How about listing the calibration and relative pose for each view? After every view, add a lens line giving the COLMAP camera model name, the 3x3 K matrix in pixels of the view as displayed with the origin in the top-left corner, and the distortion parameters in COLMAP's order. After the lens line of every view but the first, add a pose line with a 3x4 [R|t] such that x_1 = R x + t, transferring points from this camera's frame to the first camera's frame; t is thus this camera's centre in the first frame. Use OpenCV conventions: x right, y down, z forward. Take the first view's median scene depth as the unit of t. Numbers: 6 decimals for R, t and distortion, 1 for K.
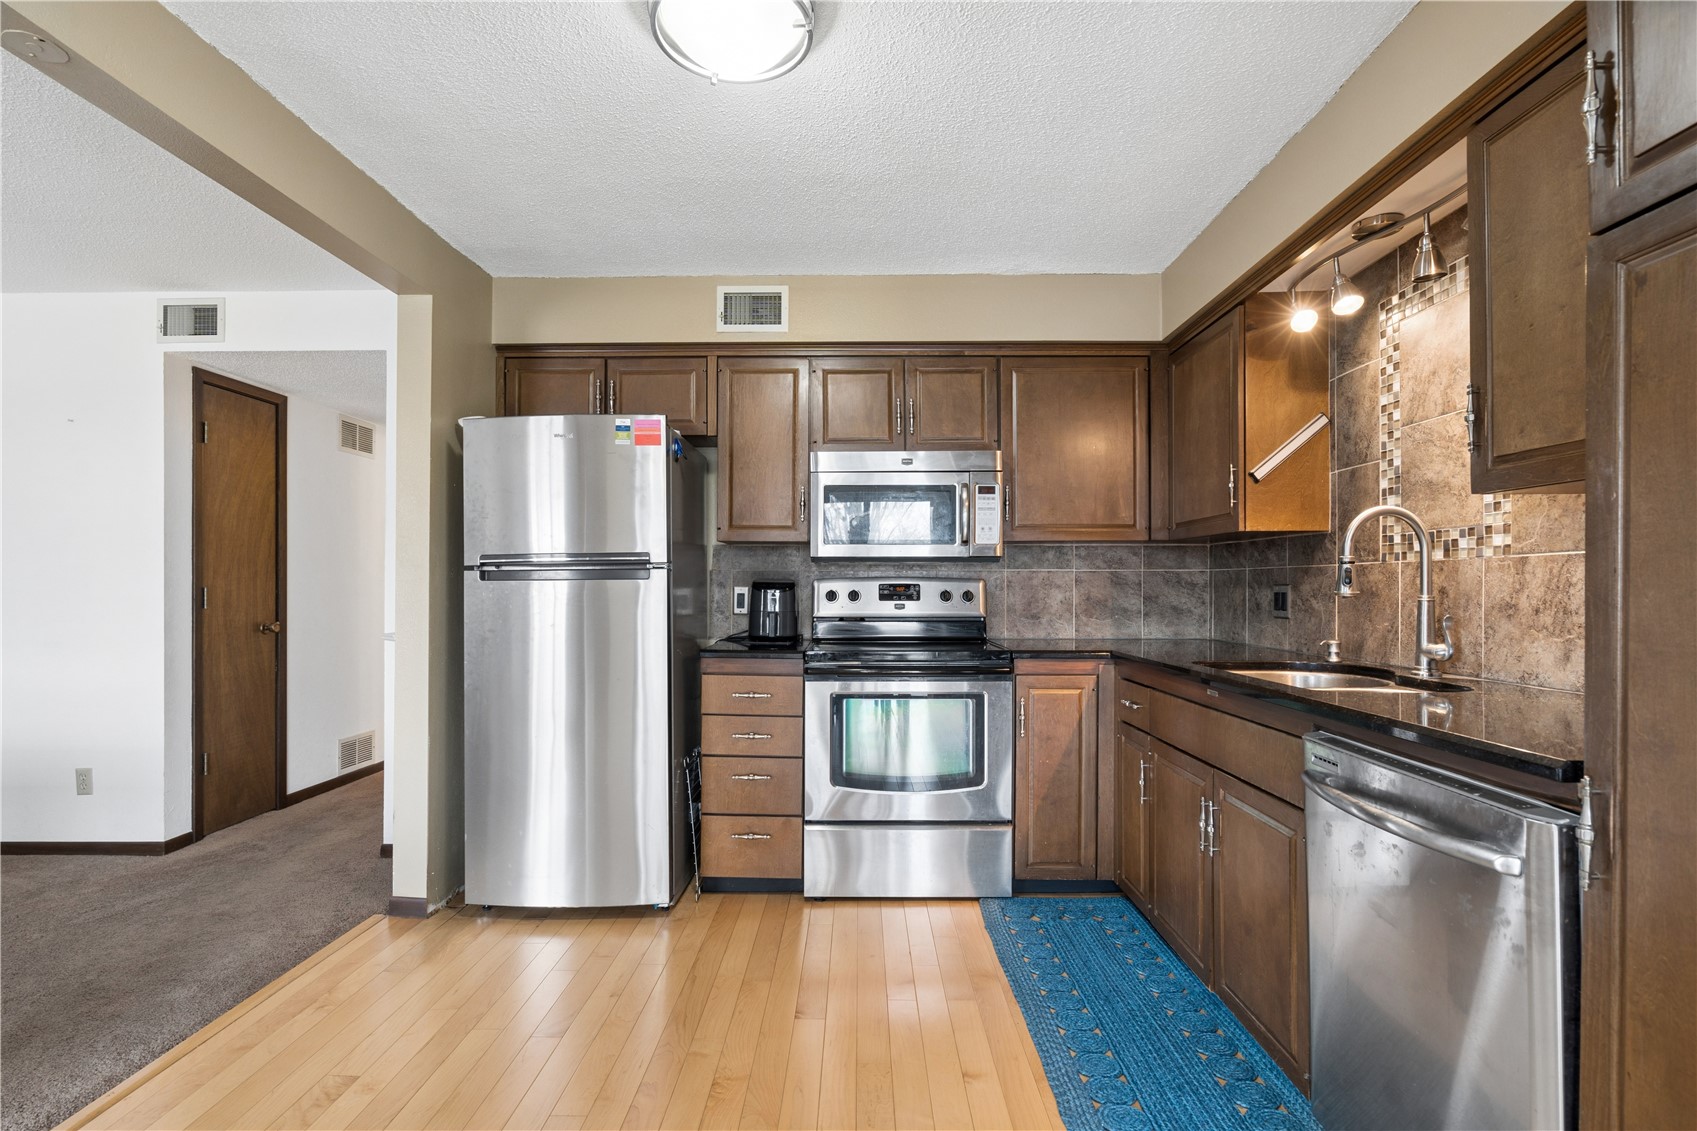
lens RADIAL K [[803.1, 0, 848.6], [0, 803.1, 580.4], [0, 0, 1]] dist [-0.008579, 0.002305]
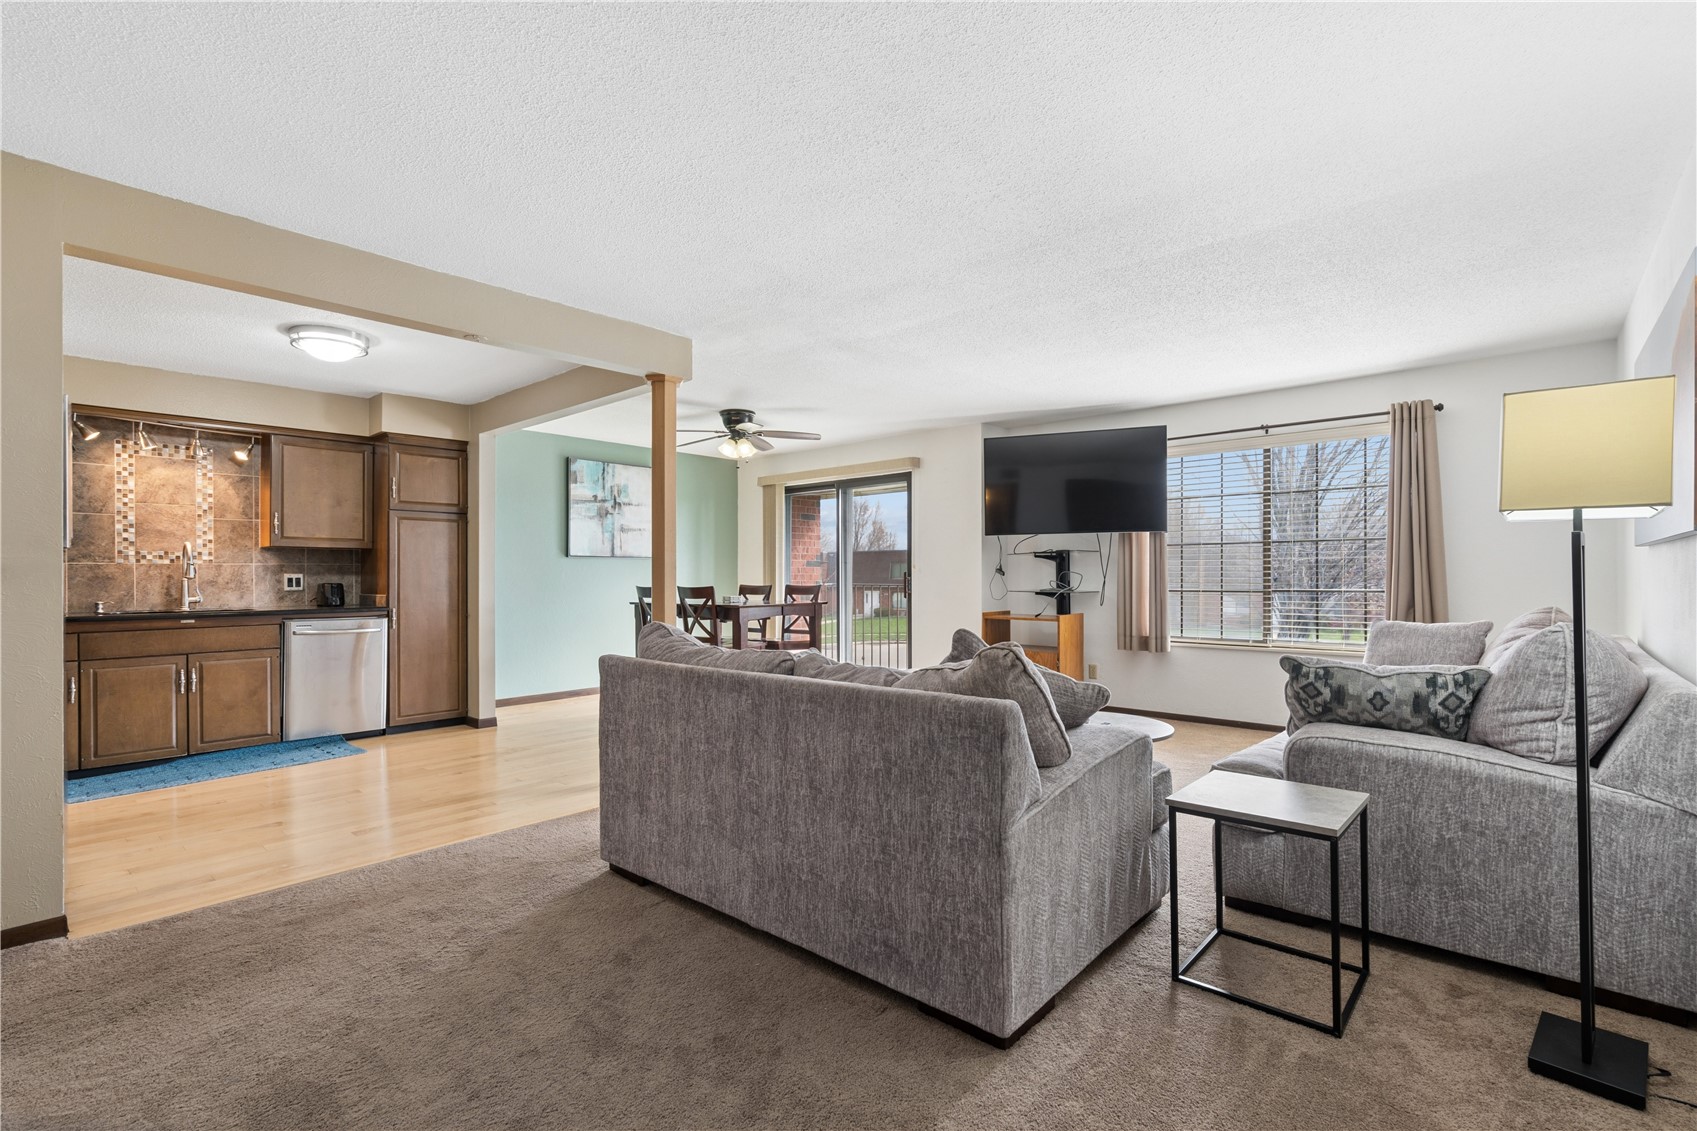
lens RADIAL K [[775.6, 0, 844.7], [0, 775.6, 576.5], [0, 0, 1]] dist [-0.001721, 0.003105]
pose [[-0.752426, 0.004874, 0.658659, -1.712221], [0.001147, 0.999981, -0.006090, 0.021451], [-0.658676, -0.003827, -0.752417, 1.030230]]
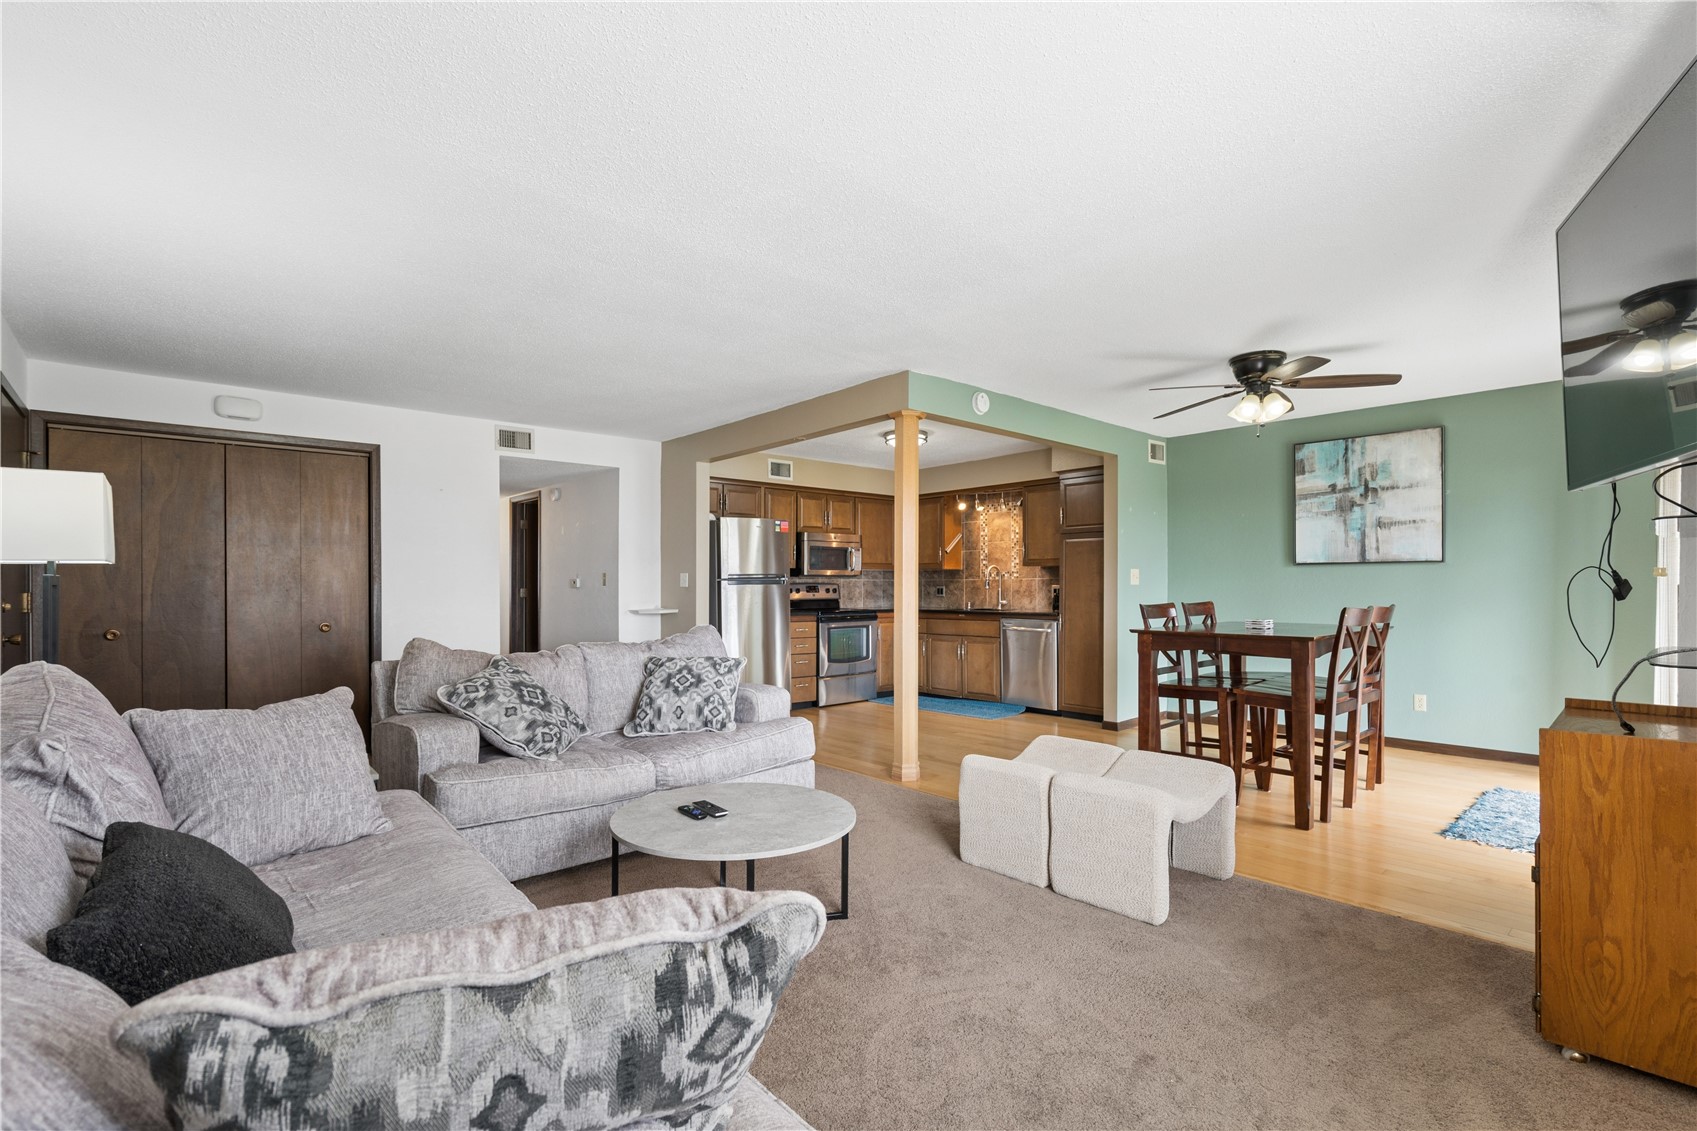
lens RADIAL K [[775.6, 0, 855.2], [0, 775.6, 589.4], [0, 0, 1]] dist [-0.001721, 0.003105]
pose [[0.734466, -0.005768, 0.678621, -1.665632], [-0.001780, 0.999944, 0.010425, -0.010447], [-0.678643, -0.008865, 0.734415, -0.916708]]
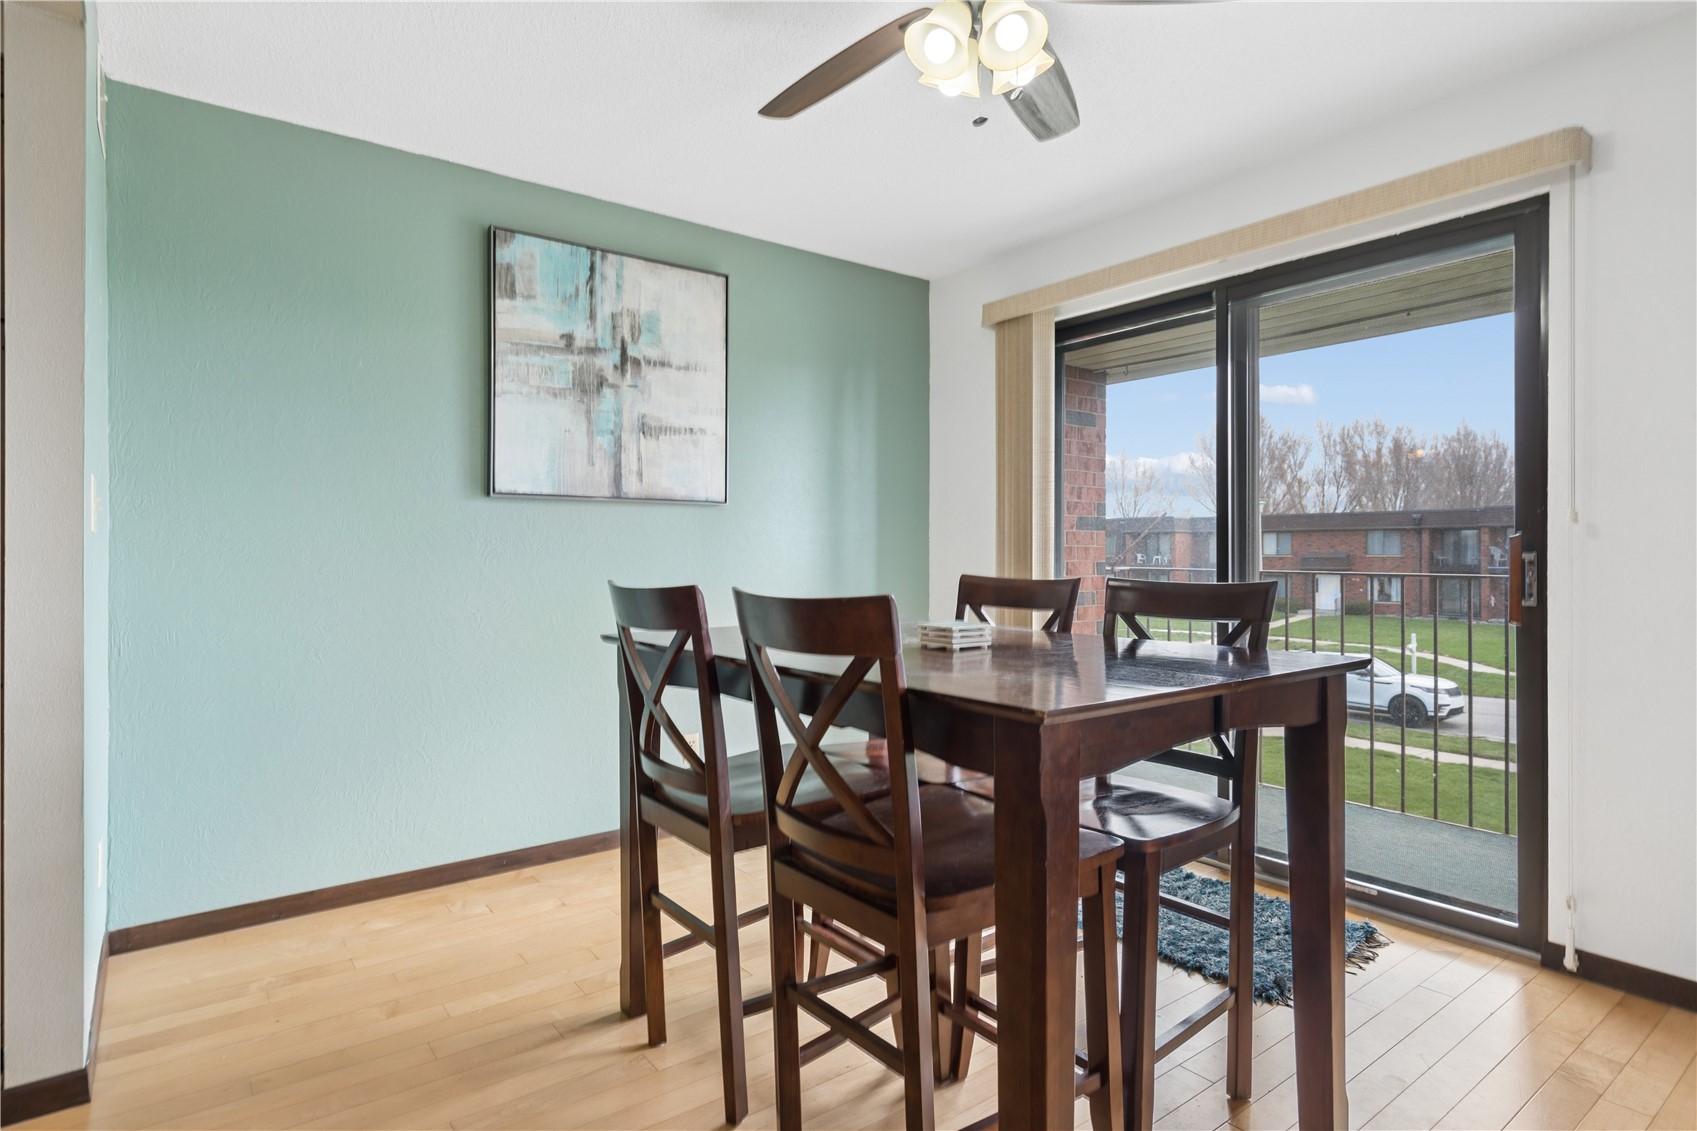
lens RADIAL K [[914.7, 0, 838.9], [0, 914.7, 552.7], [0, 0, 1]] dist [0.003102, 0.002410]
pose [[-0.610550, 0.002473, 0.791974, -0.557989], [-0.003786, 0.999975, -0.006041, 0.015254], [-0.791968, -0.006687, -0.610525, 0.107863]]
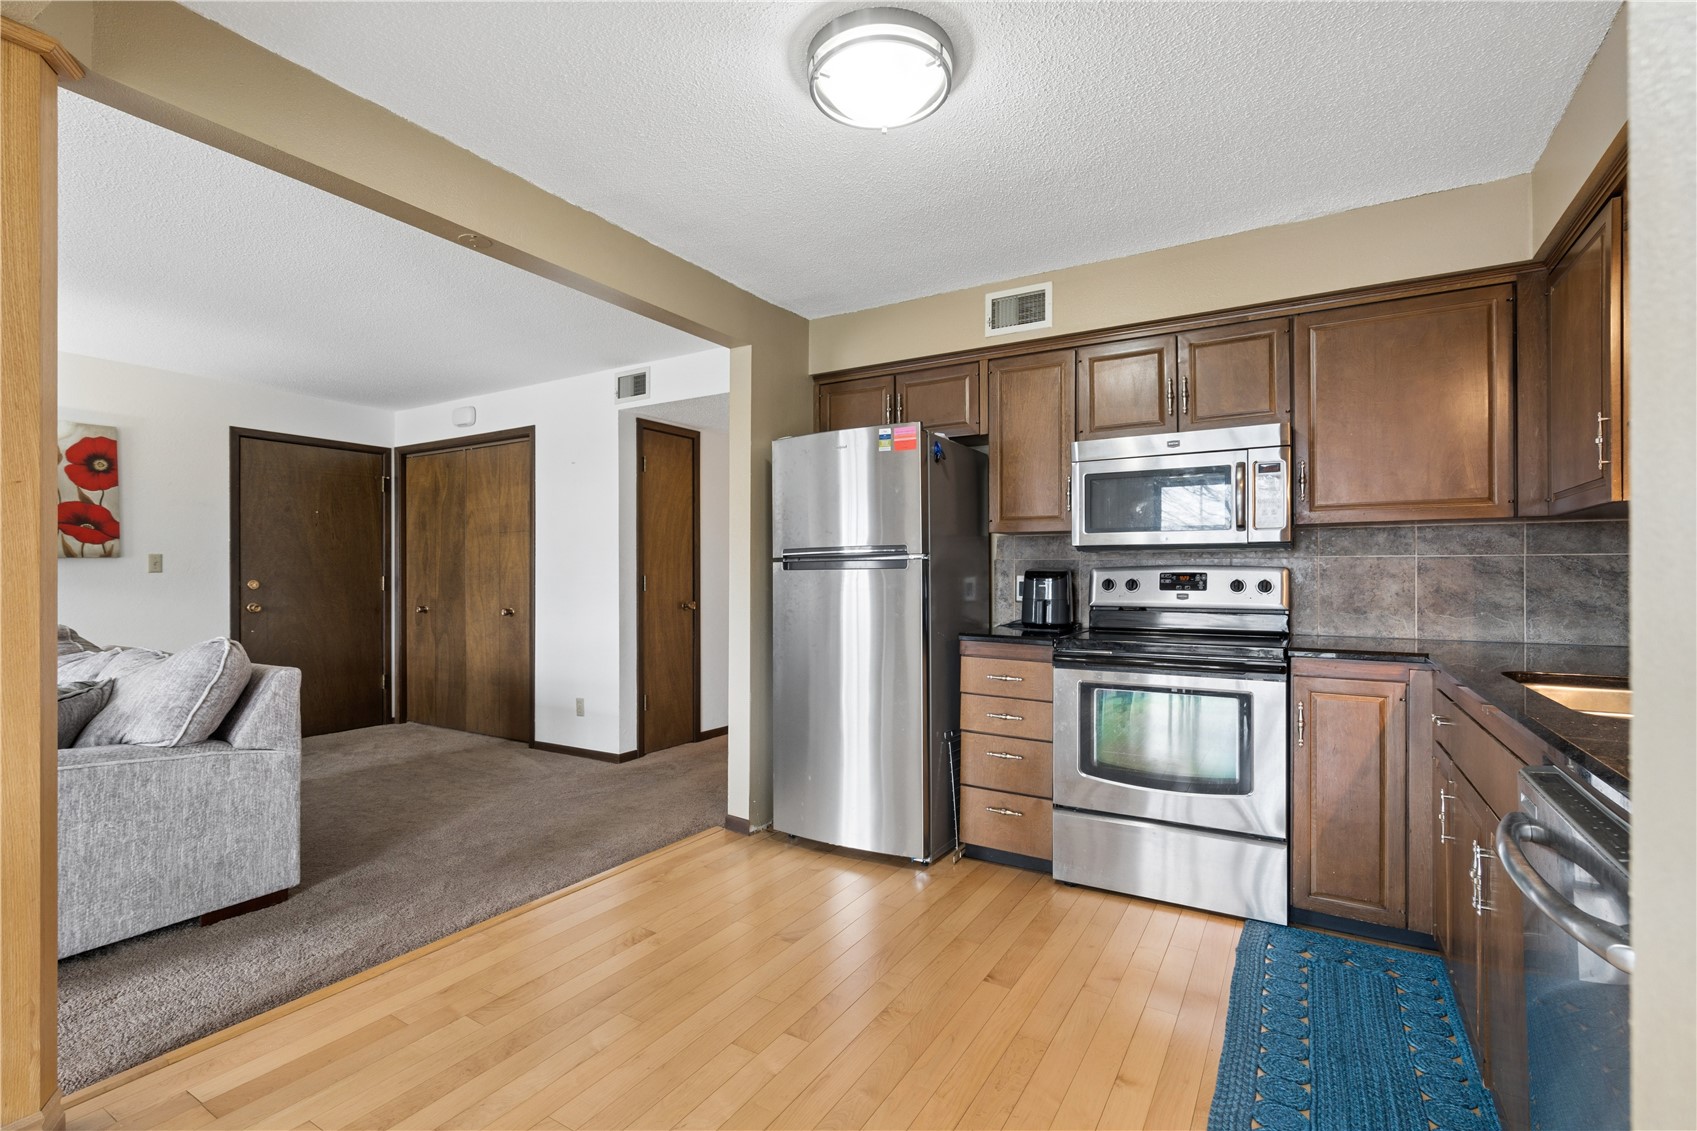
lens RADIAL K [[775.6, 0, 838.7], [0, 775.6, 569.7], [0, 0, 1]] dist [-0.001721, 0.003105]
pose [[0.860822, -0.002629, -0.508900, 0.212546], [0.002367, 0.999997, -0.001163, 0.001076], [0.508901, -0.000204, 0.860825, 0.011018]]
